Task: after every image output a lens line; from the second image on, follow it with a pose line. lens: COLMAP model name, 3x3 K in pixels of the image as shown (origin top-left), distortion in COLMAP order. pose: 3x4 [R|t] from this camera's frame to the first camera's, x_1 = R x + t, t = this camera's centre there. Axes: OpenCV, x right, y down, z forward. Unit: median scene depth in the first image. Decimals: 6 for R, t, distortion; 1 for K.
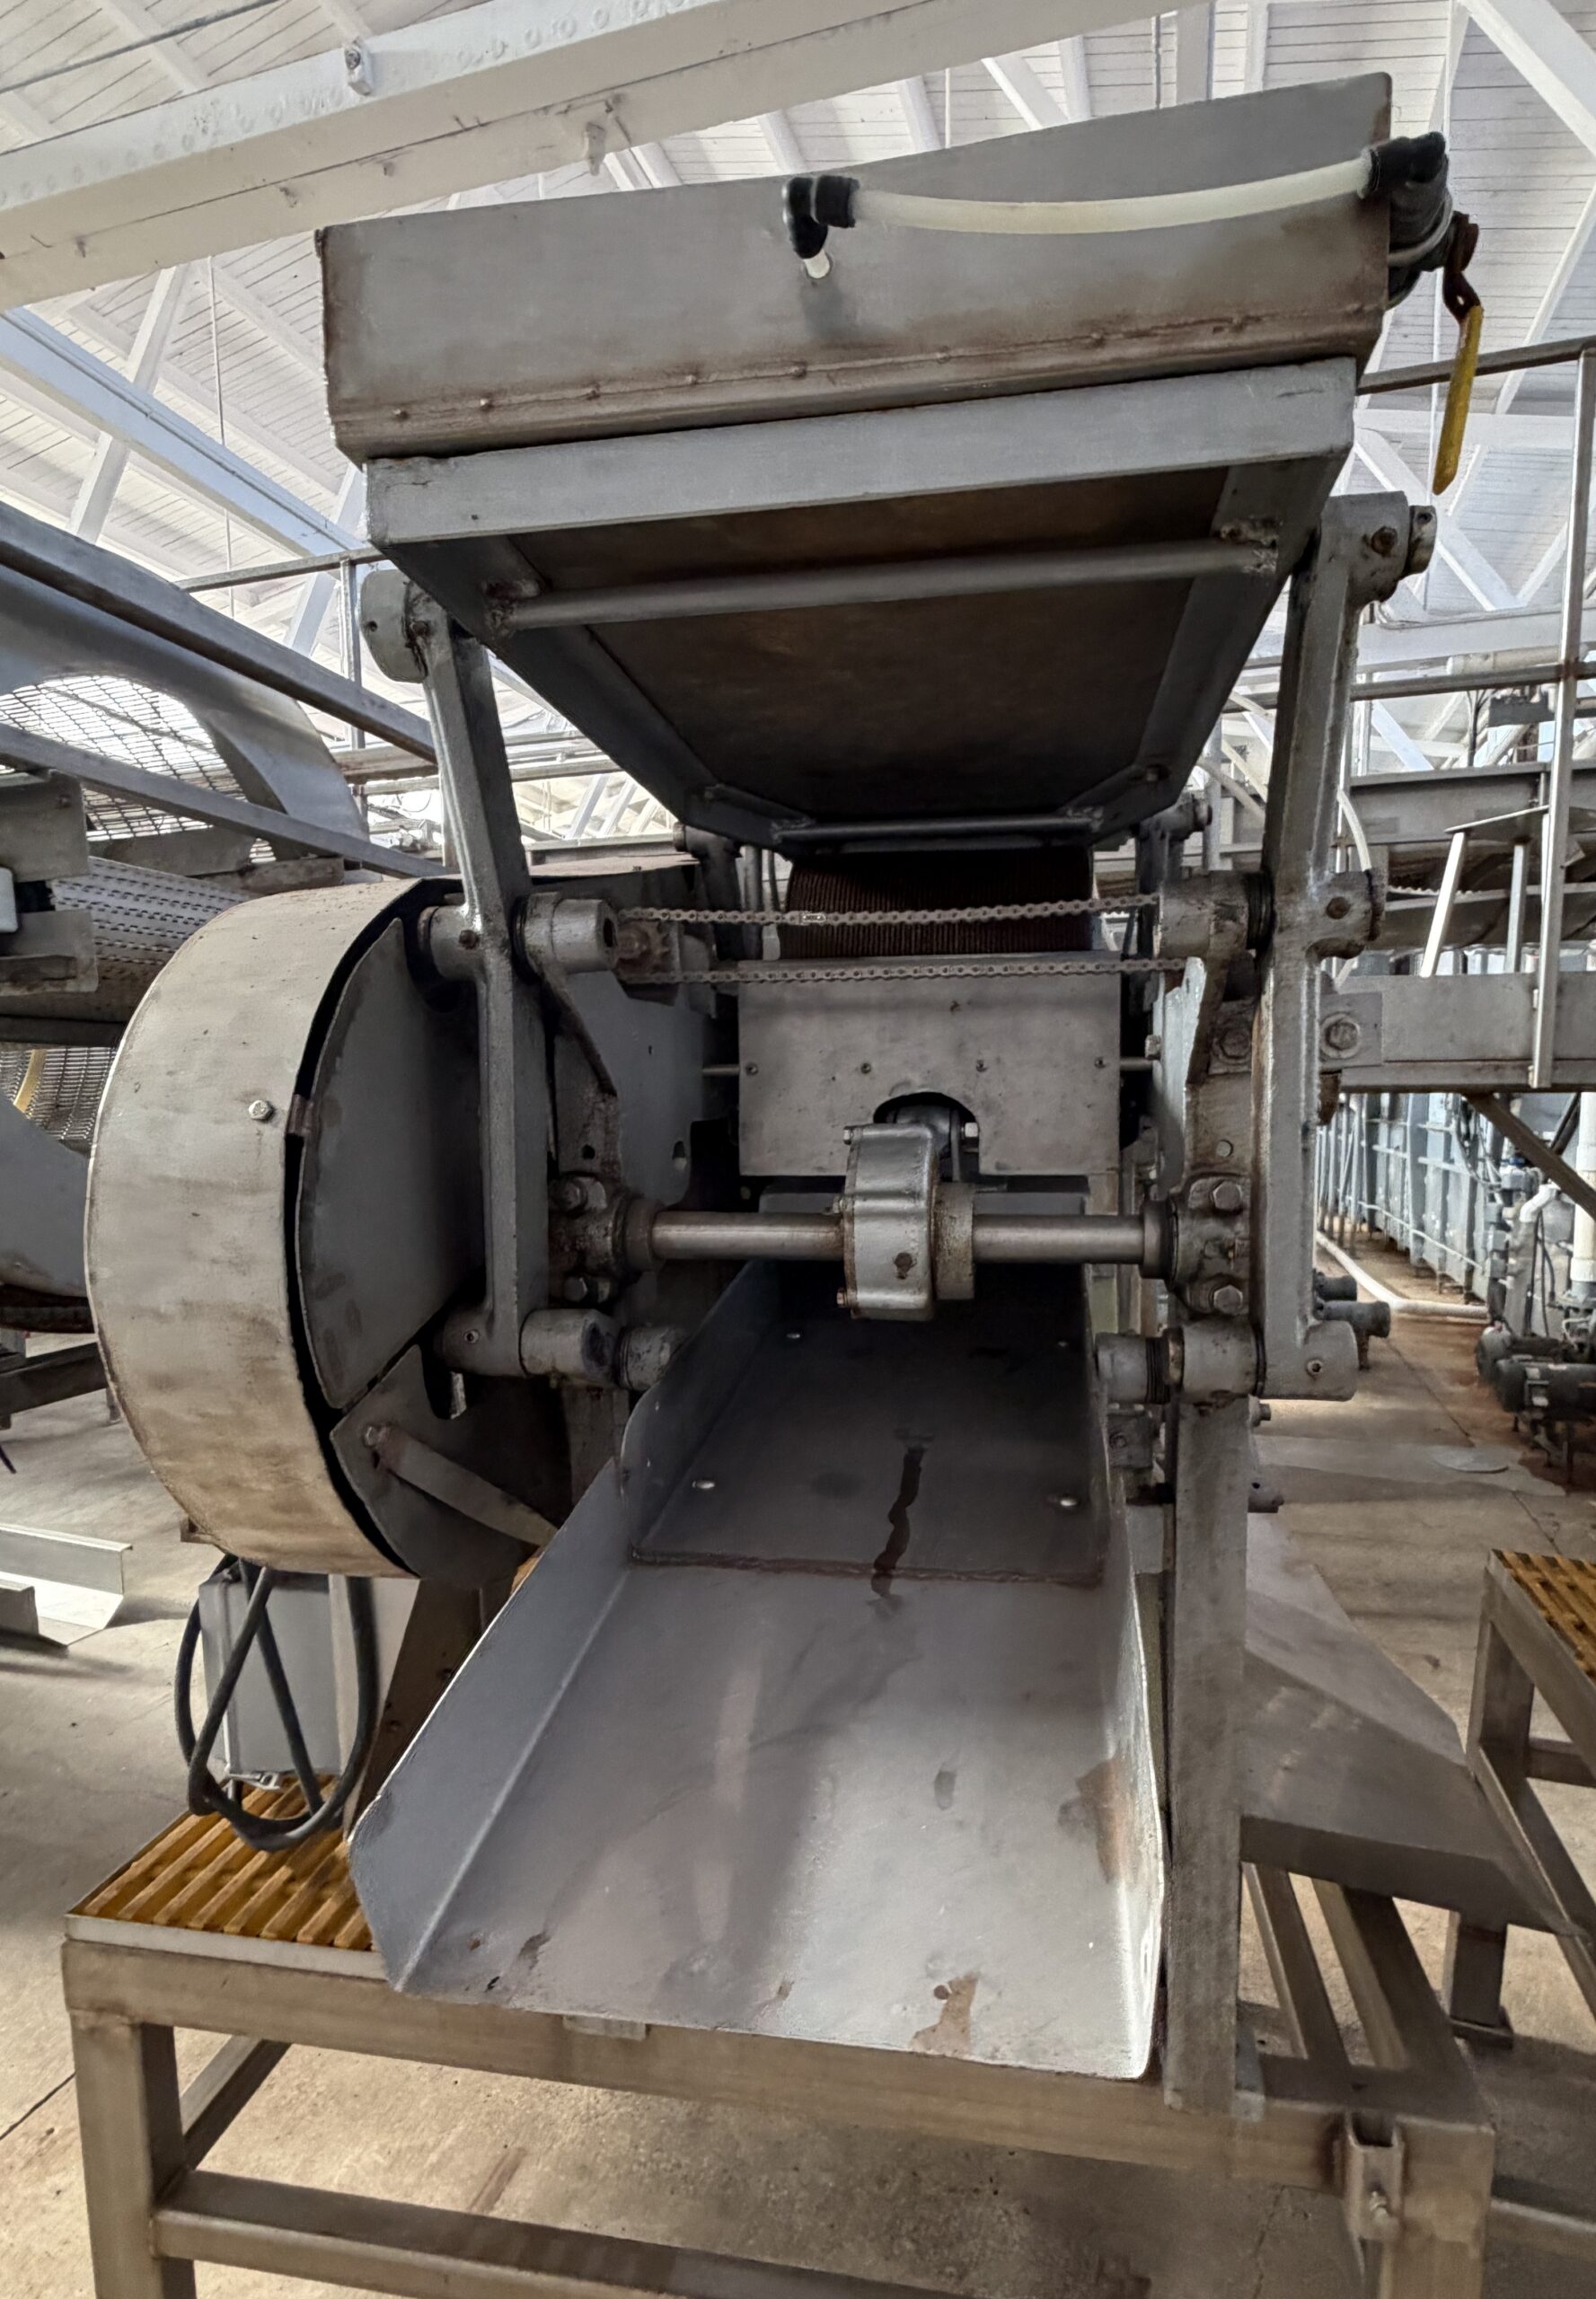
lens RADIAL K [[1258.6, 0, 797.2], [0, 1258.6, 1251.1], [0, 0, 1]] dist [0.000544, -0.001102]
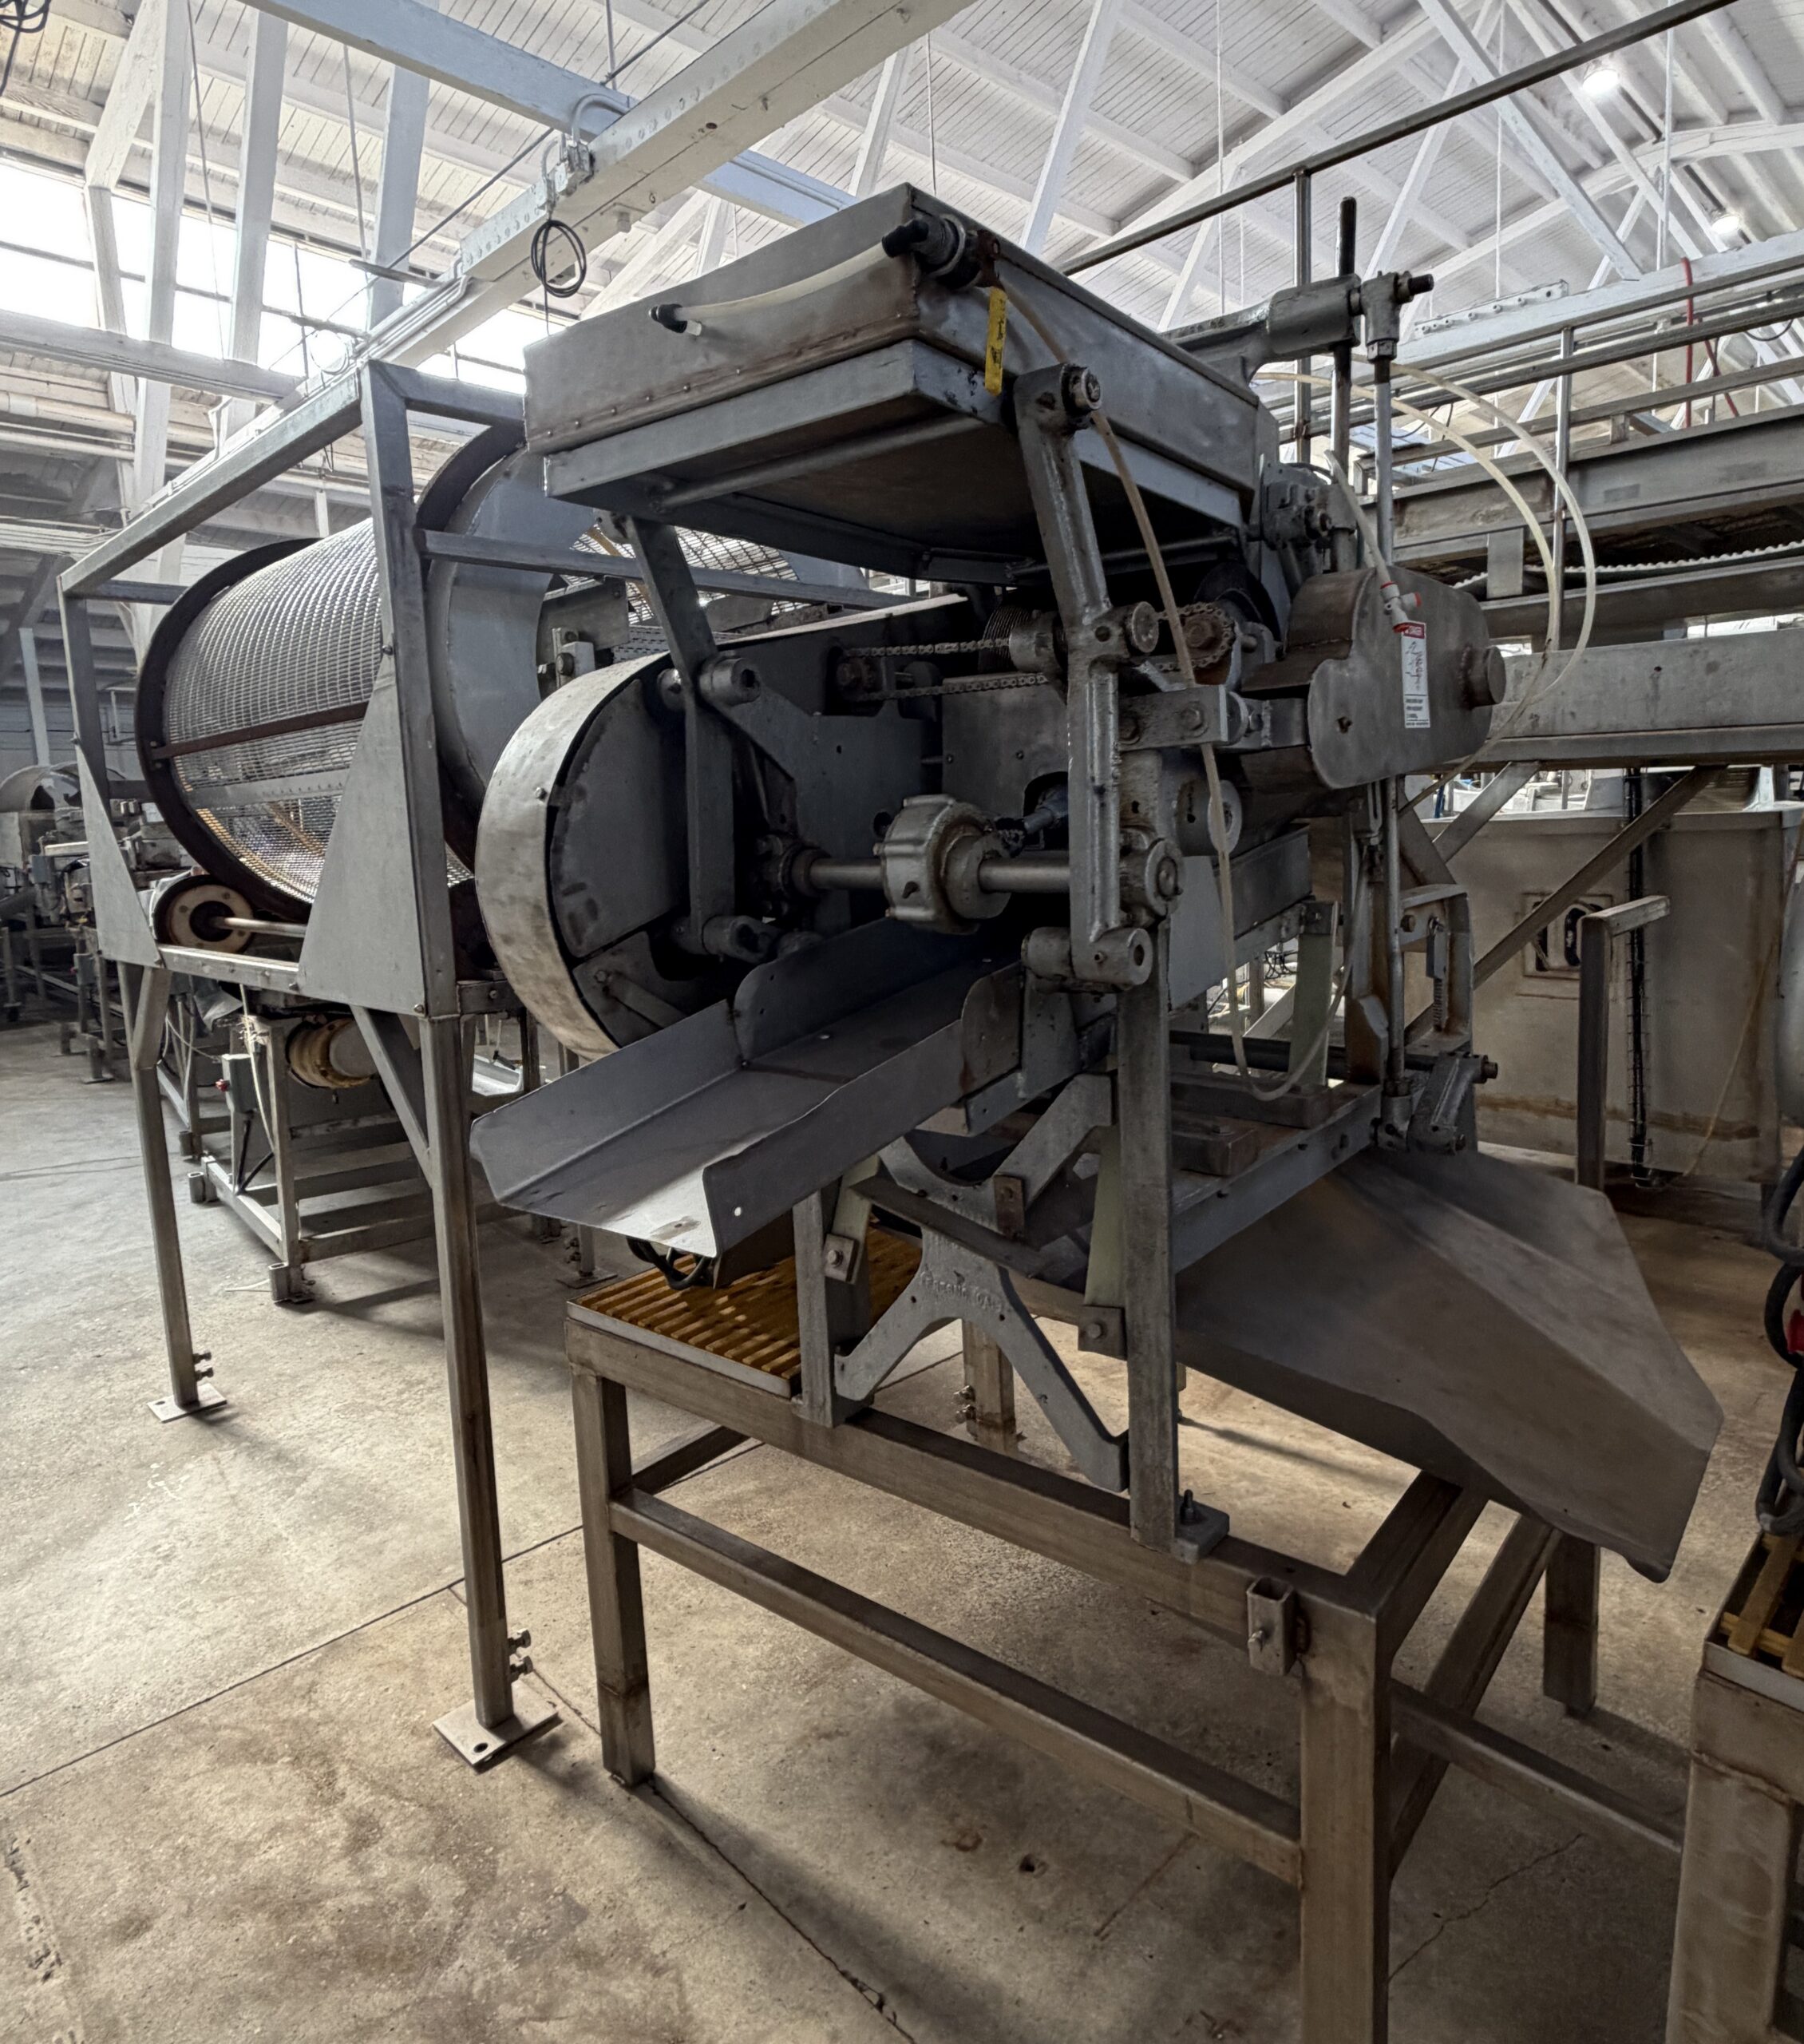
lens RADIAL K [[1424.0, 0, 902.0], [0, 1424.0, 1022.0], [0, 0, 1]] dist [-0.000681, -0.001118]
pose [[0.854572, 0.059824, -0.515876, 1.001183], [-0.040121, 0.997979, 0.049269, 0.089125], [0.517781, -0.021406, 0.855245, -0.471190]]
